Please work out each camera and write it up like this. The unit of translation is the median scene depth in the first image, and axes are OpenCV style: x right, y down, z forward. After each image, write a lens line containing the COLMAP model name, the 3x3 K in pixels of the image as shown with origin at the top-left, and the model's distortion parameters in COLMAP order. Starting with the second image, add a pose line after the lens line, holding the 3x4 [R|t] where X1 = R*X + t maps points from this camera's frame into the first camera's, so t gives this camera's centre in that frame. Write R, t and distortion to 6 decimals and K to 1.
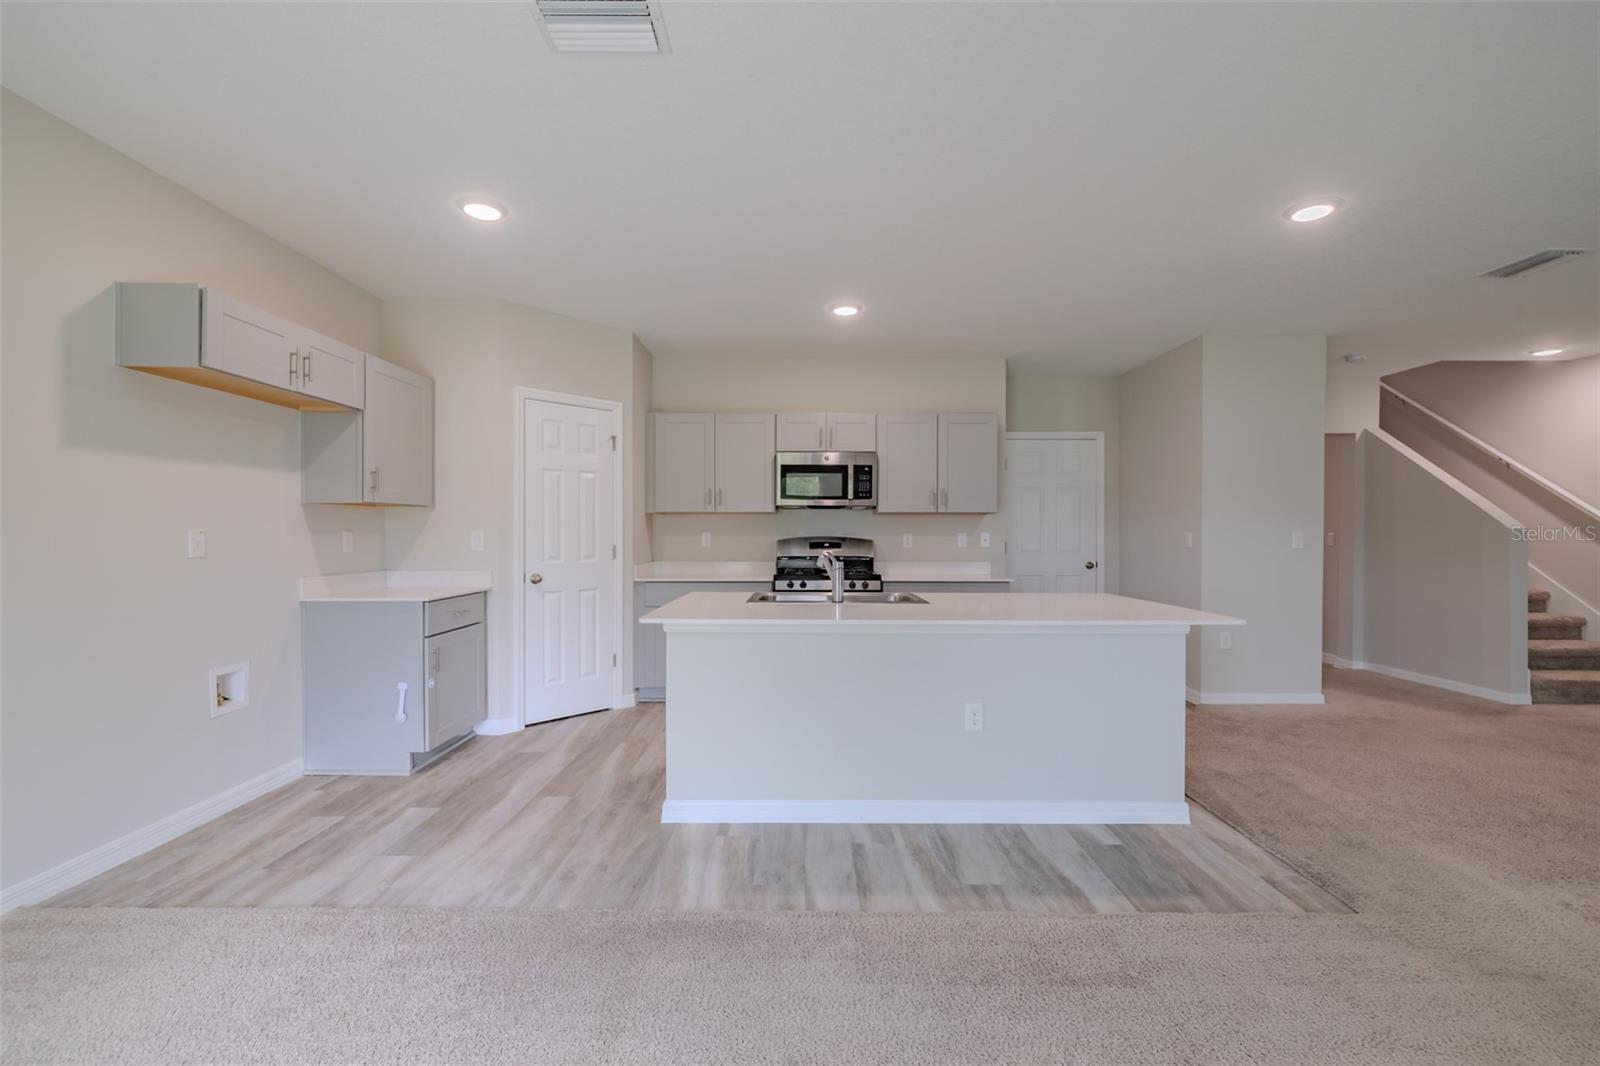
lens RADIAL K [[684.7, 0, 805.2], [0, 684.7, 532.3], [0, 0, 1]] dist [0.004768, -0.001071]
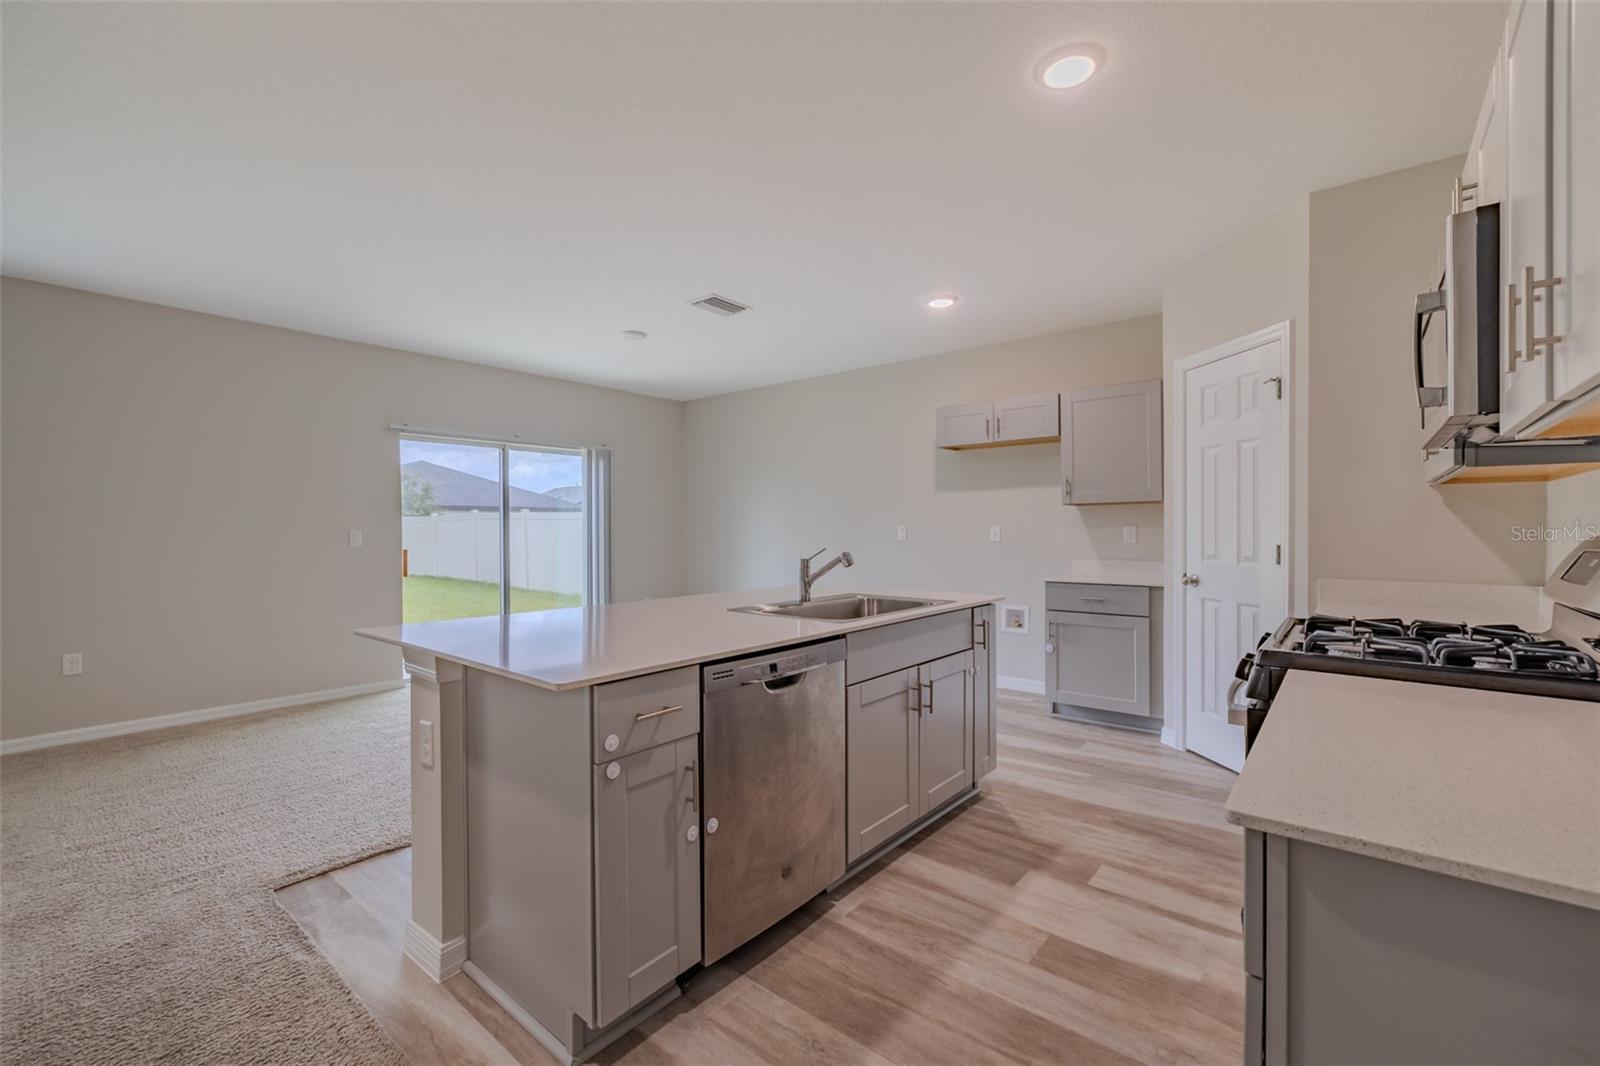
lens RADIAL K [[666.0, 0, 801.8], [0, 666.0, 530.5], [0, 0, 1]] dist [0.002812, -0.001090]
pose [[-0.634823, 0.000529, -0.772658, 0.549063], [0.001932, 0.999998, -0.000902, 0.005832], [0.772655, -0.002066, -0.634822, 1.151724]]
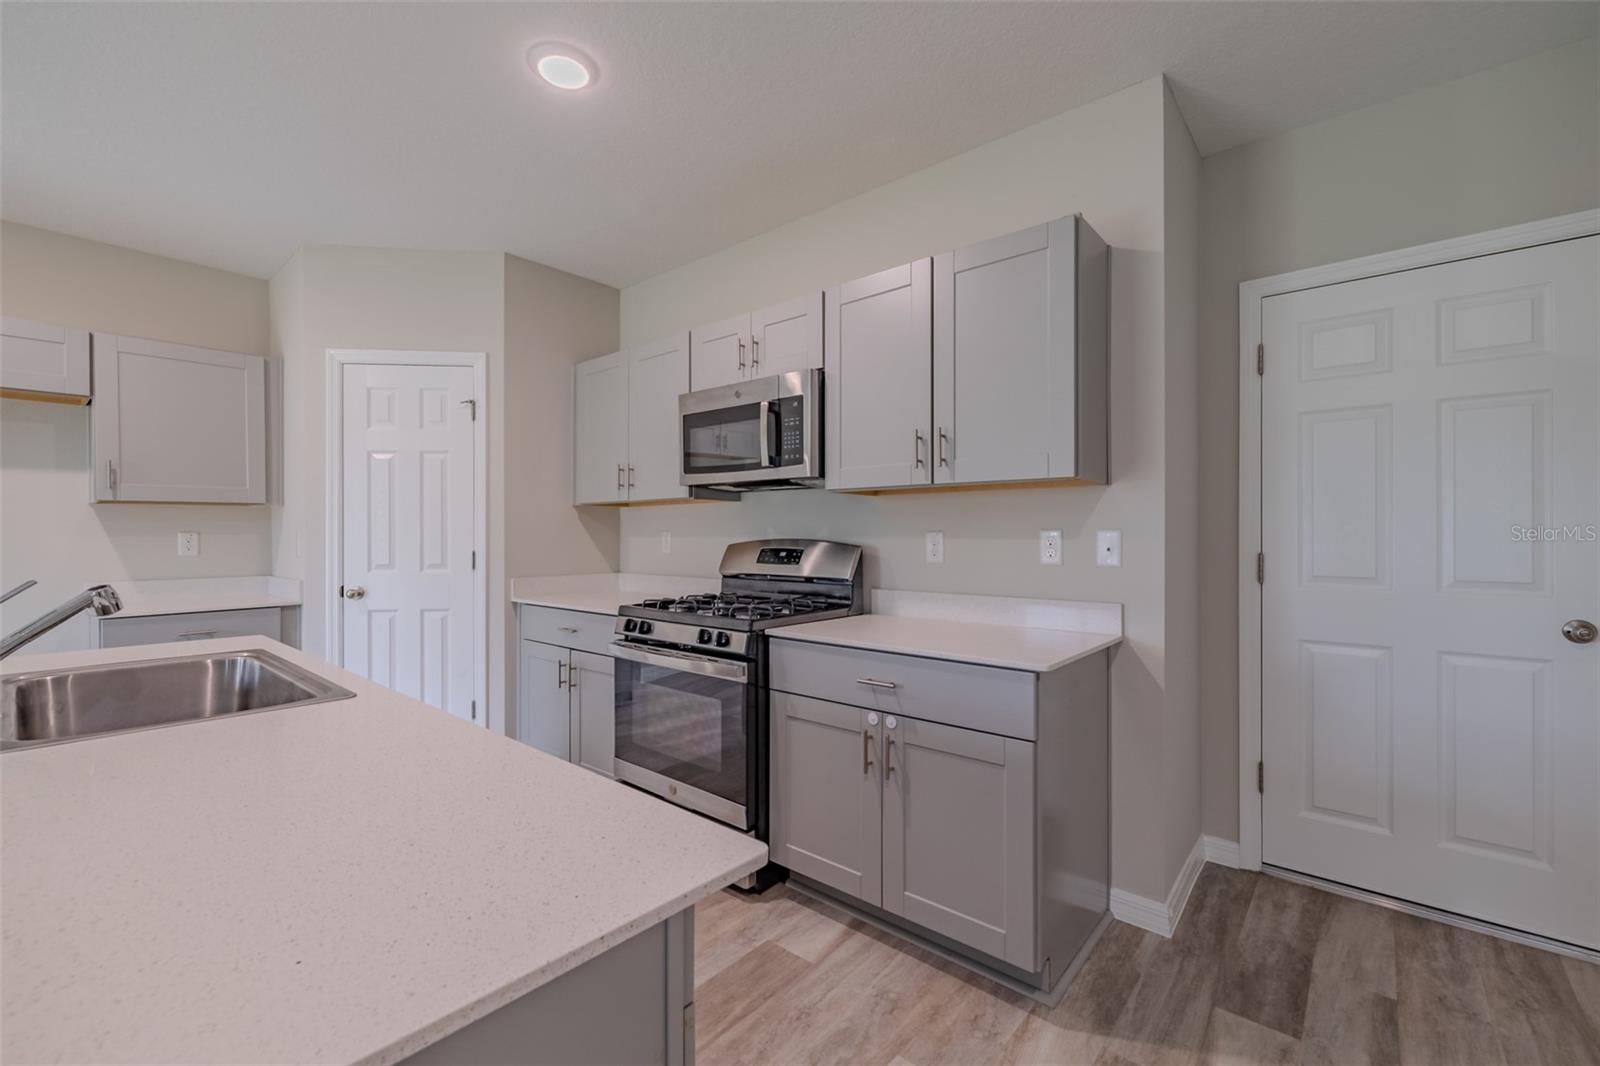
lens RADIAL K [[666.0, 0, 803.3], [0, 666.0, 538.0], [0, 0, 1]] dist [0.002812, -0.001090]
pose [[0.761874, 0.000831, -0.647725, 0.486236], [0.003431, 0.999980, 0.005318, 0.002857], [0.647716, -0.006274, 0.761856, 0.752286]]
